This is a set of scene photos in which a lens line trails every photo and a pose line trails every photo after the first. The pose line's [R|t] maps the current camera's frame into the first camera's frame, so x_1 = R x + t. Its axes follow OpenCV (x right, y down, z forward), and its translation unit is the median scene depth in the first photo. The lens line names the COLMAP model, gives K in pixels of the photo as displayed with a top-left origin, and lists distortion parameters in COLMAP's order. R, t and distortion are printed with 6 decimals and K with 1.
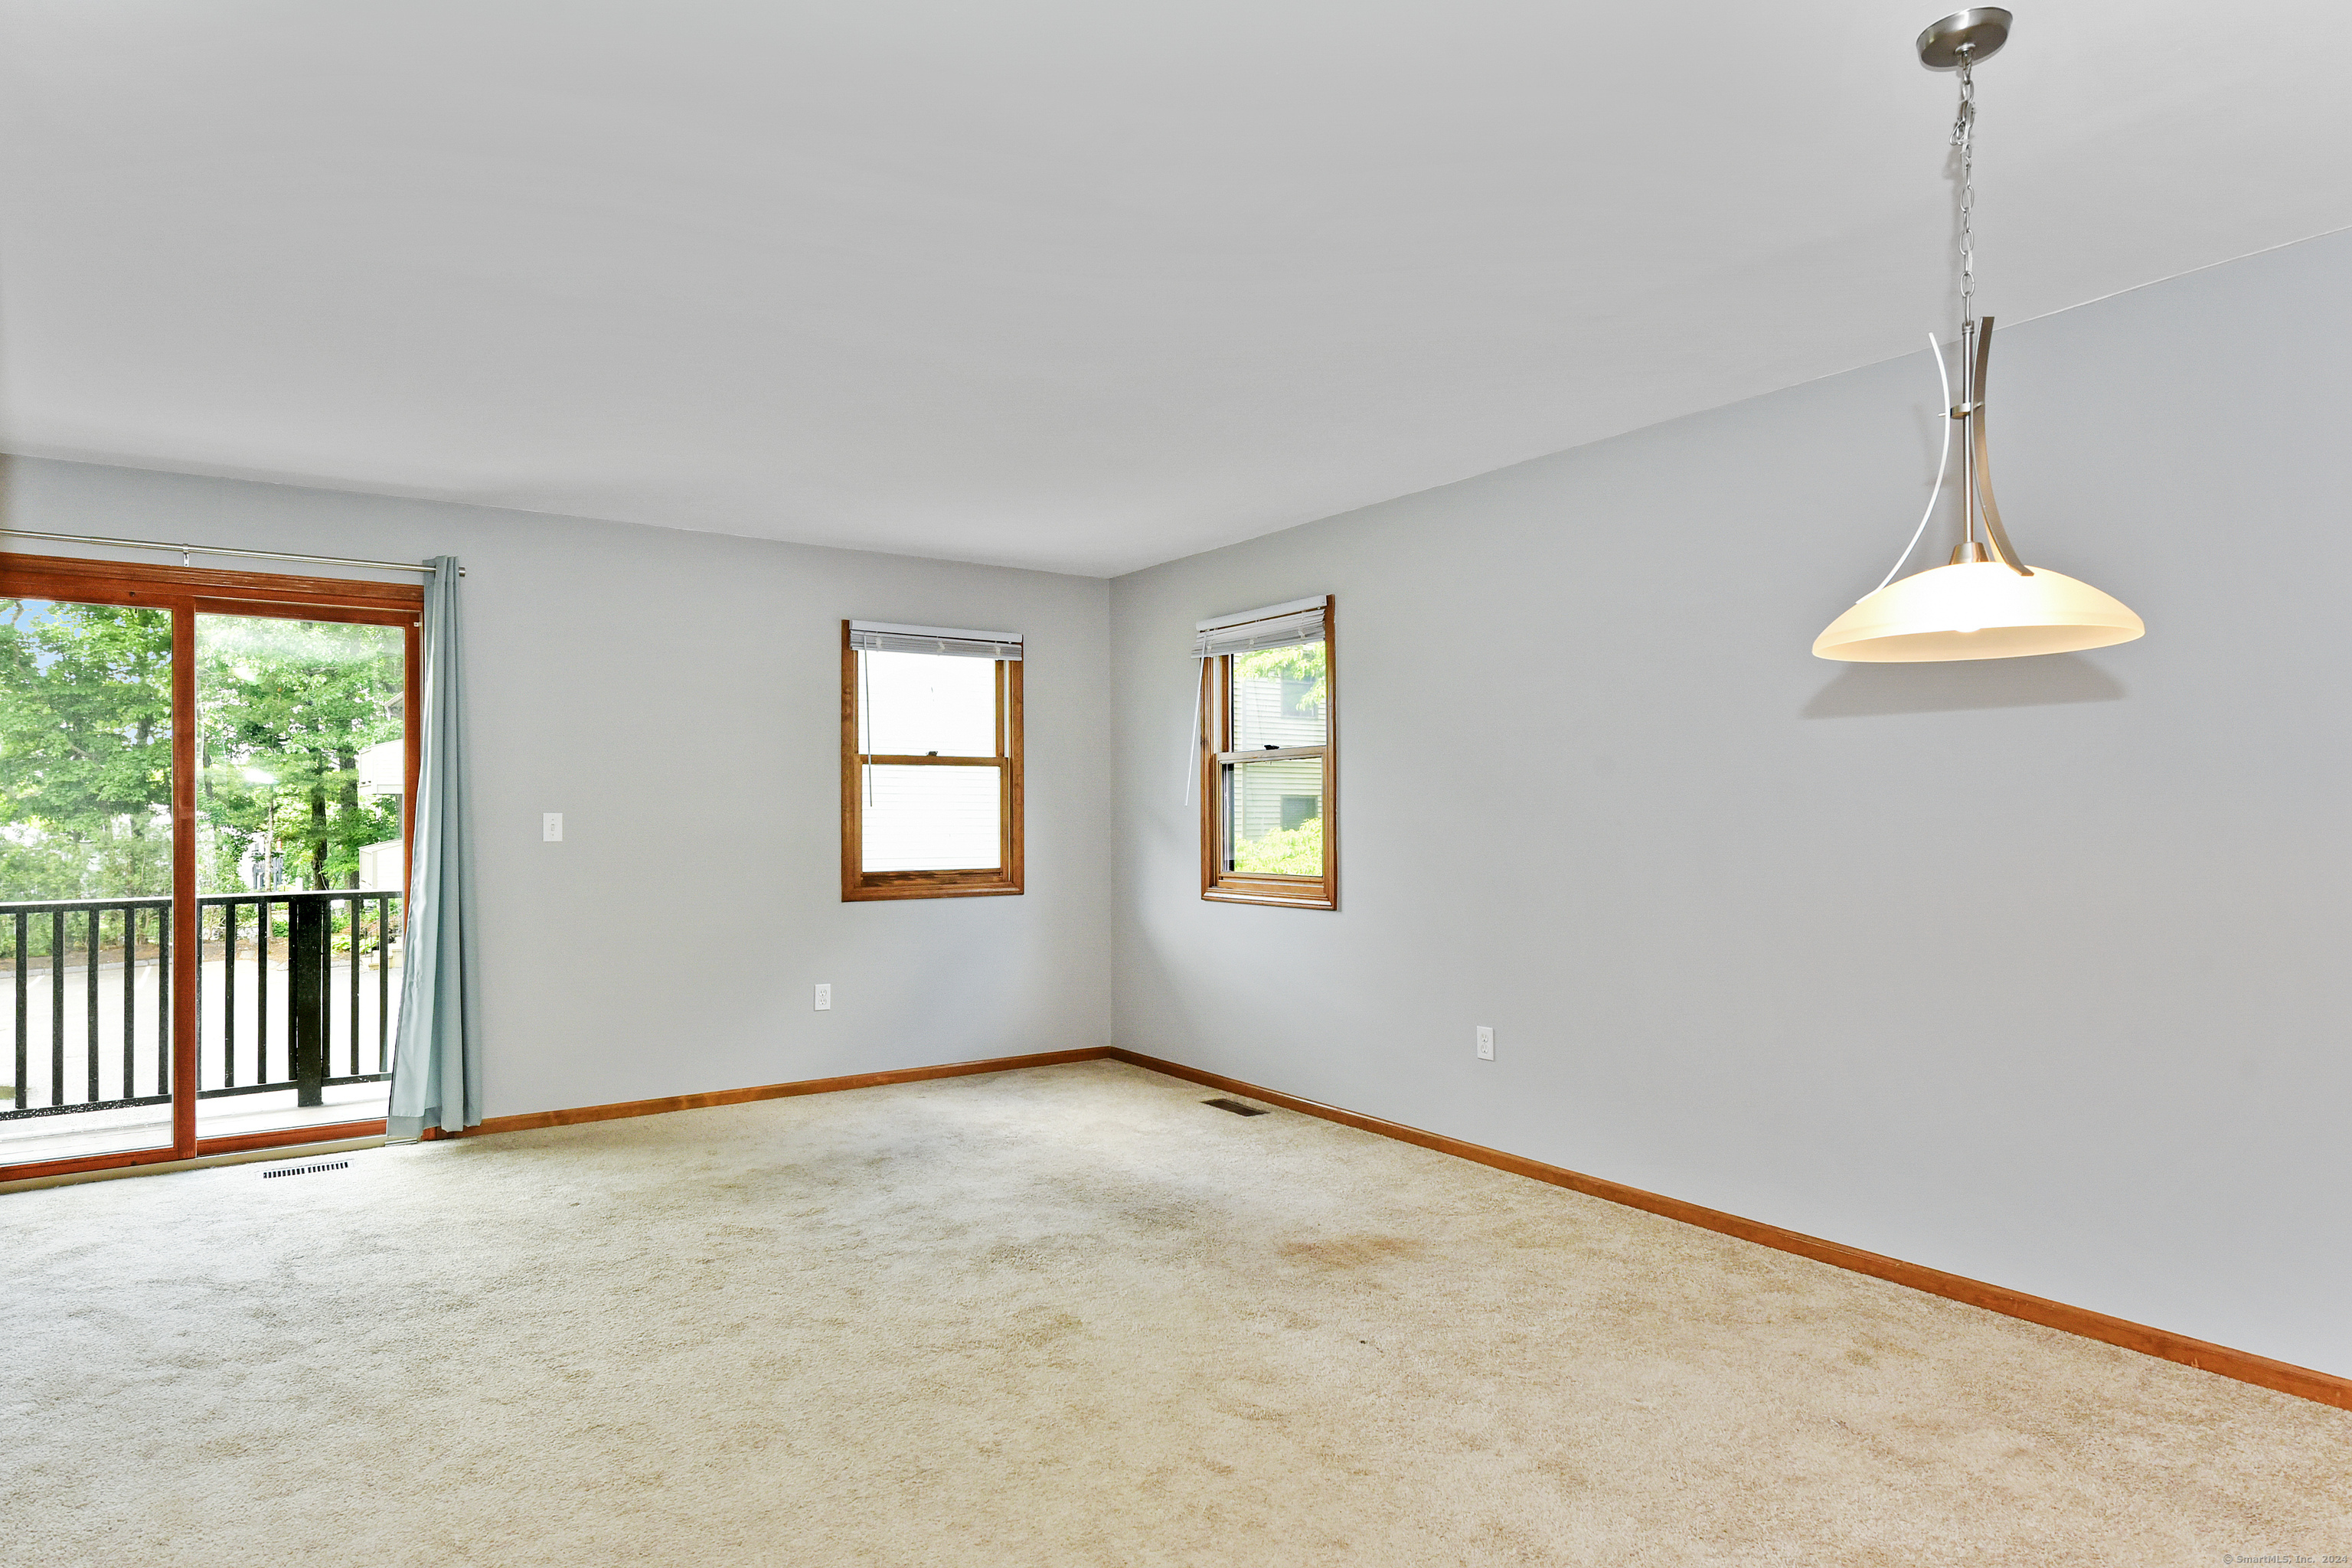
lens RADIAL K [[1315.2, 0, 1176.0], [0, 1315.2, 784.0], [0, 0, 1]] dist [-0.001422, -0.000807]
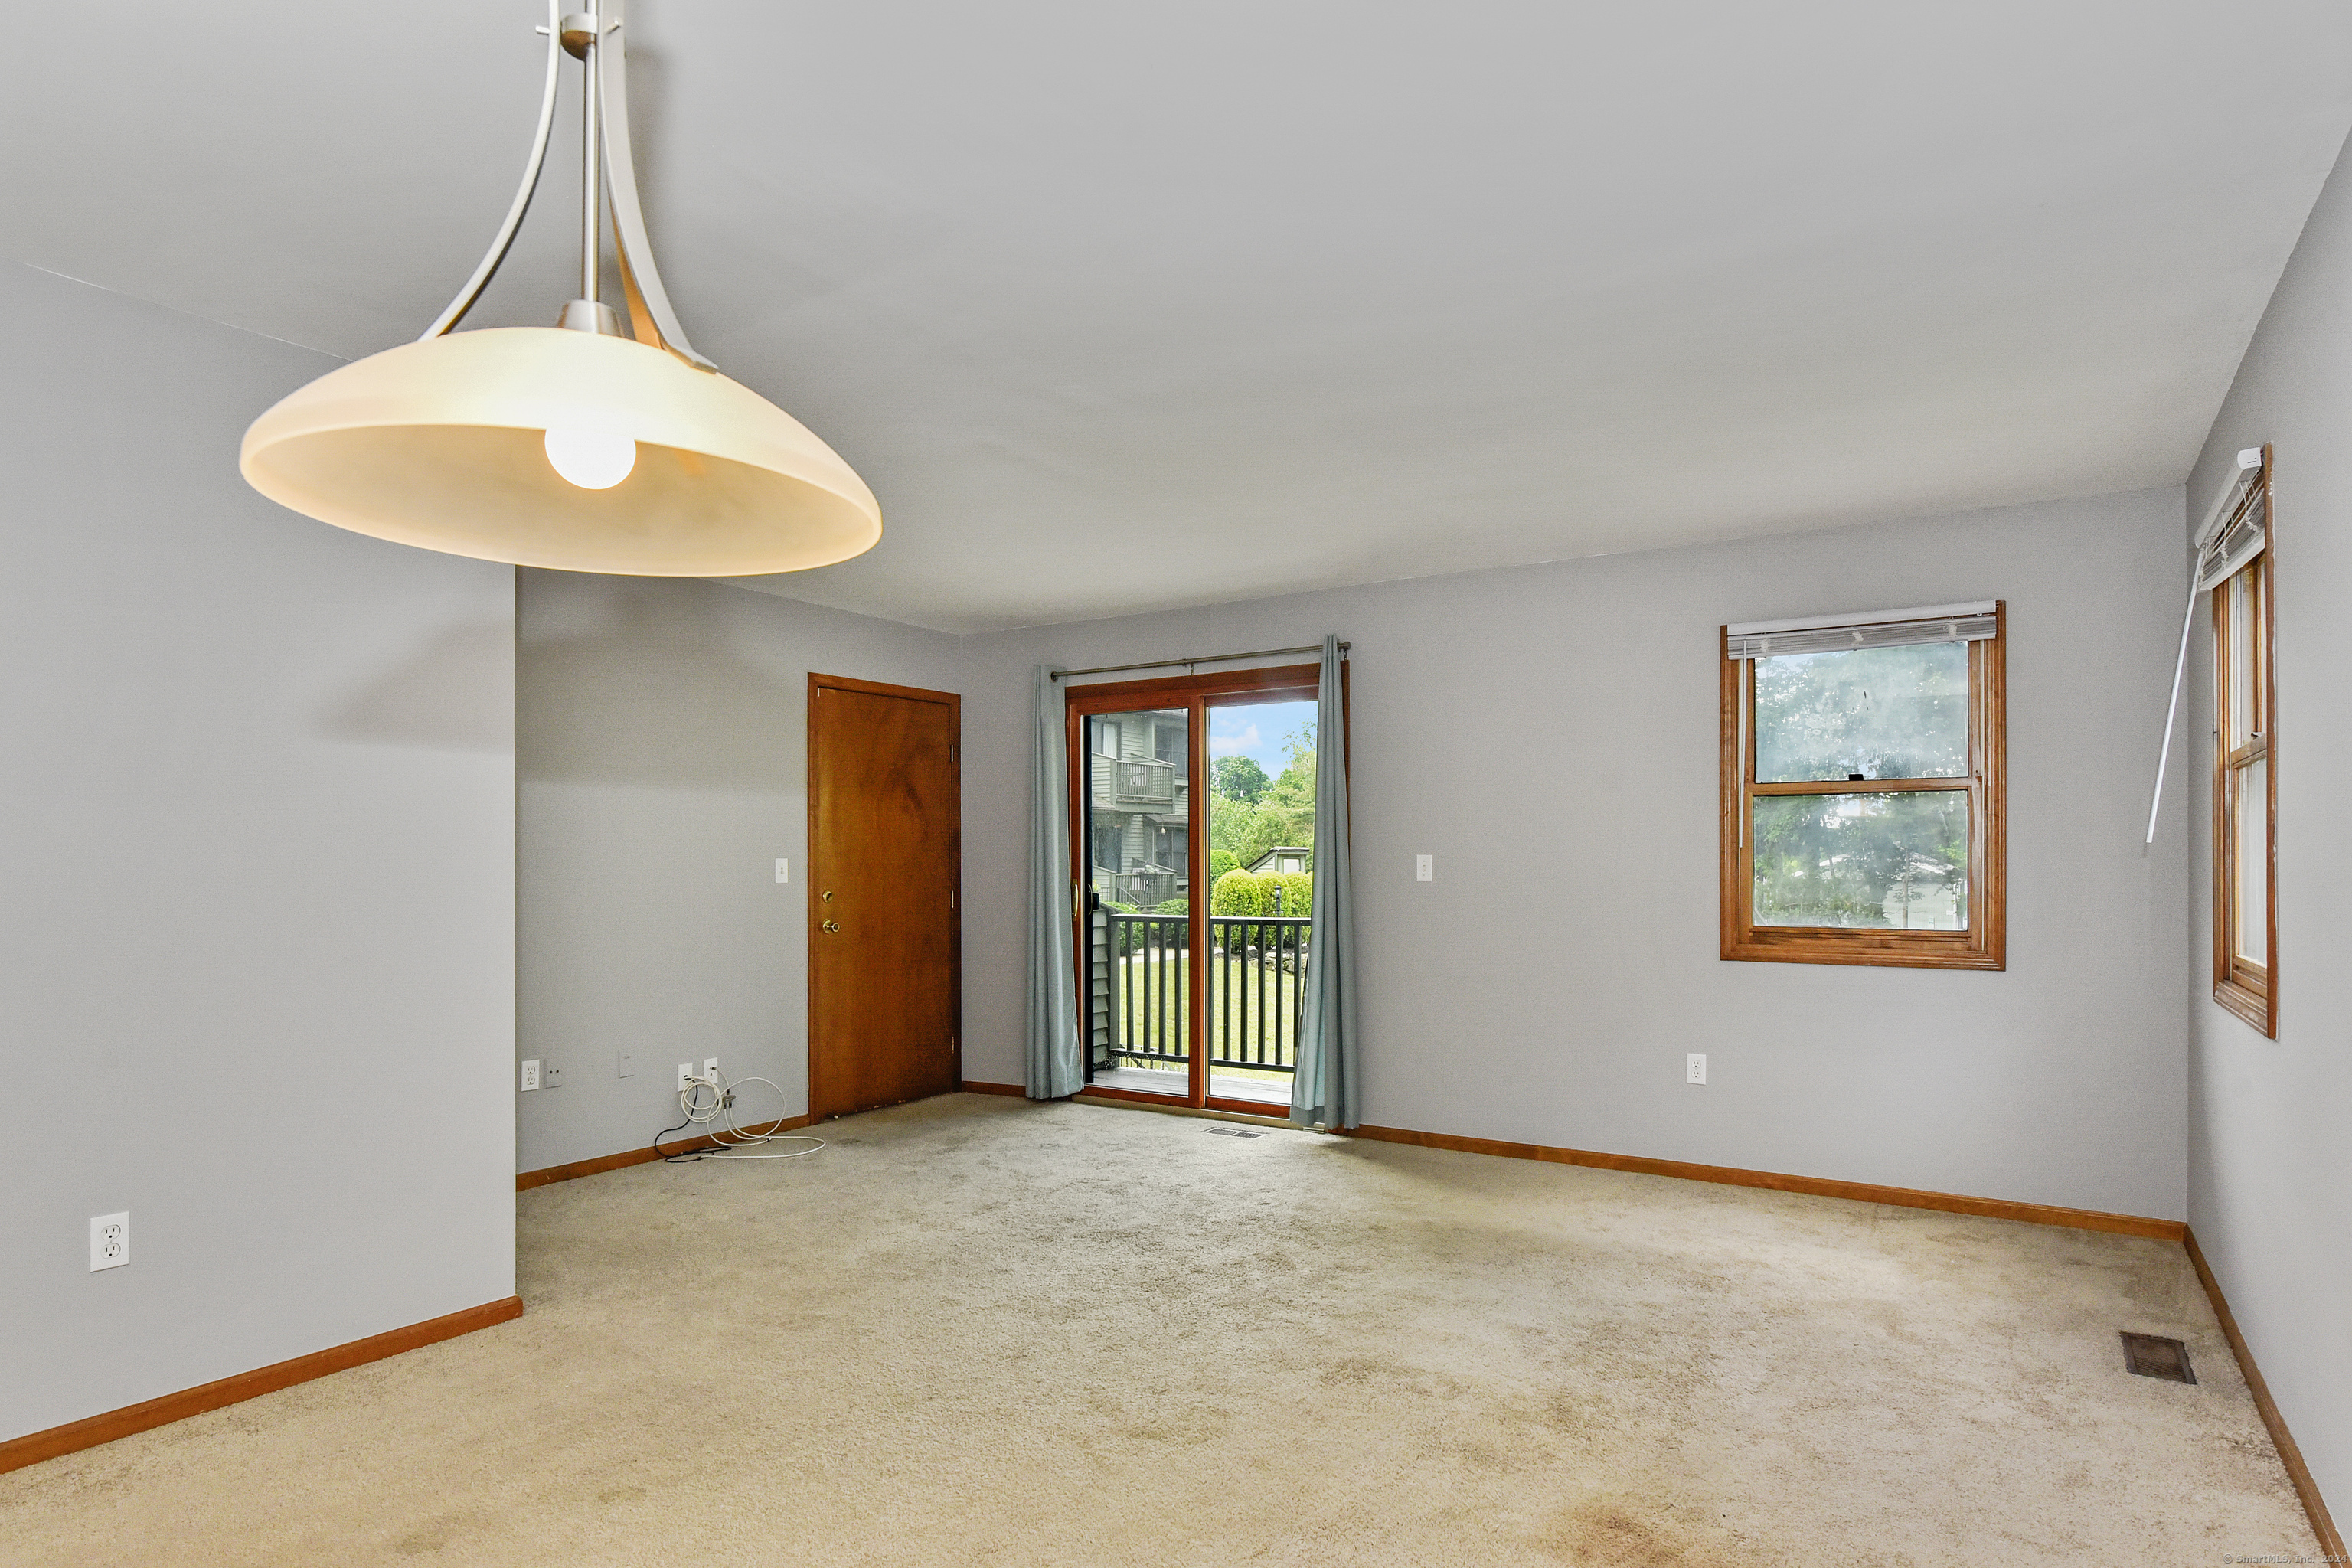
lens RADIAL K [[1311.3, 0, 1171.2], [0, 1311.3, 845.0], [0, 0, 1]] dist [0.001793, 0.000132]
pose [[0.395188, -0.006218, -0.918579, 0.471597], [0.021024, 0.999776, 0.002277, 0.007787], [0.918360, -0.020212, 0.395231, 0.424123]]
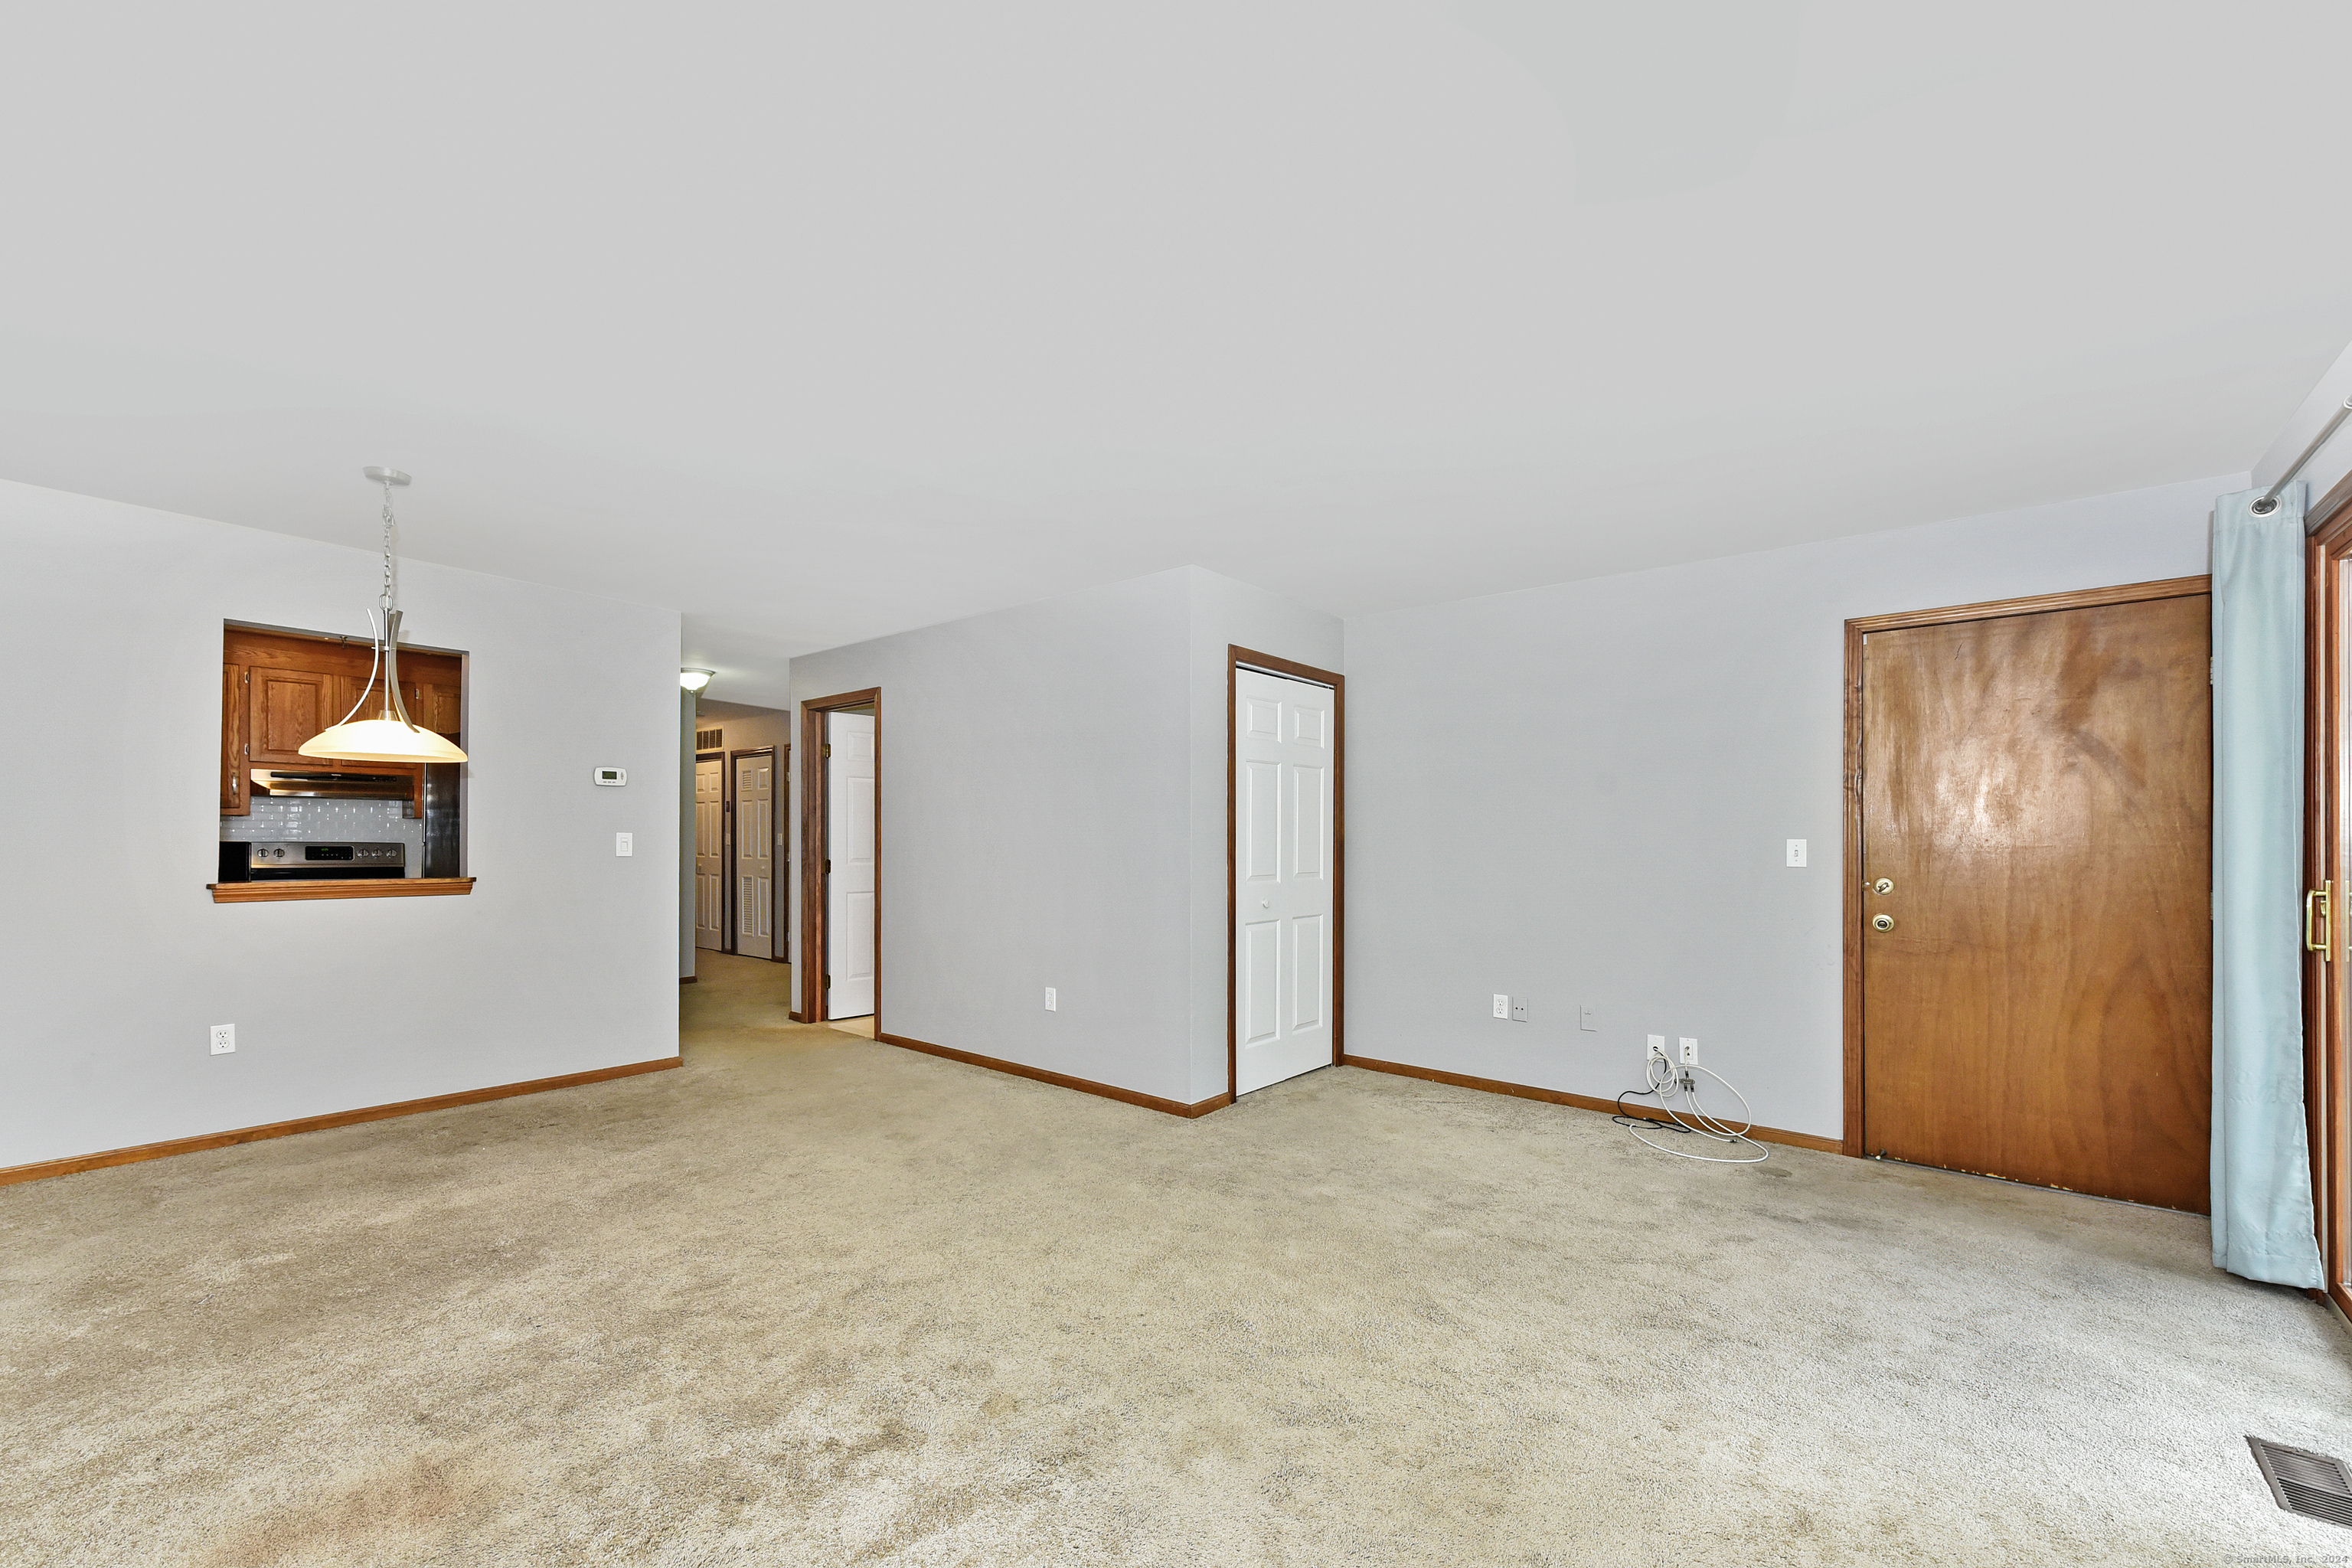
lens RADIAL K [[940.3, 0, 1173.5], [0, 940.3, 842.6], [0, 0, 1]] dist [-0.000072, -0.000022]
pose [[-0.963331, 0.002229, -0.268307, -0.097600], [0.008015, 0.999758, -0.020472, 0.030785], [0.268196, -0.021871, -0.963116, 1.197008]]
